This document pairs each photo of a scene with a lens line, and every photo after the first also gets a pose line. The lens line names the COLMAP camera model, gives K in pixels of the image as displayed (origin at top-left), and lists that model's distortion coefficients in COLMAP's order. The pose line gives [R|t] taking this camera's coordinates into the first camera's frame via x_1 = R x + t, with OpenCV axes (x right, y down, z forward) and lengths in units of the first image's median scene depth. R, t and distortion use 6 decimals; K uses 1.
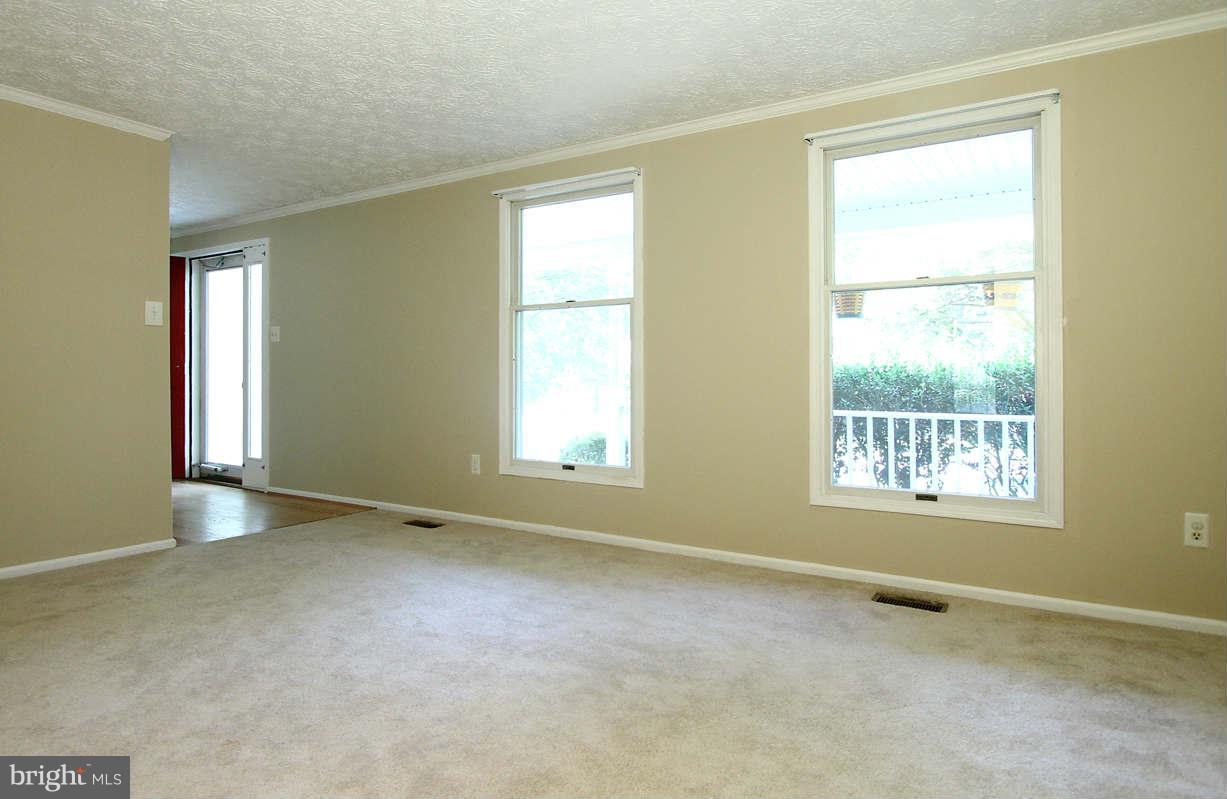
lens RADIAL K [[806.2, 0, 613.5], [0, 806.2, 372.2], [0, 0, 1]] dist [0.000282, 0.000355]
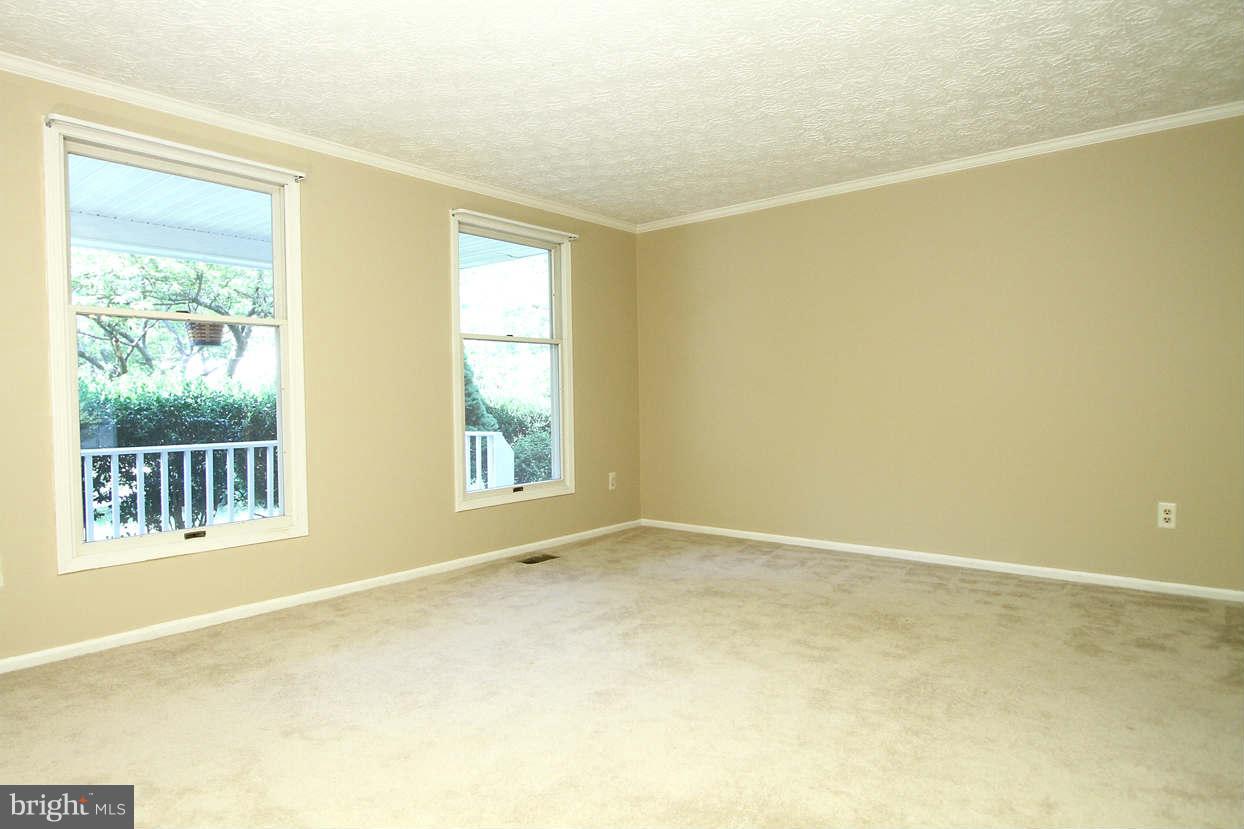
lens RADIAL K [[761.6, 0, 620.4], [0, 761.6, 398.8], [0, 0, 1]] dist [0.001286, 0.002256]
pose [[0.039488, -0.002814, 0.999216, -0.917579], [0.011032, 0.999936, 0.002380, -0.005893], [-0.999159, 0.010930, 0.039517, 0.725732]]
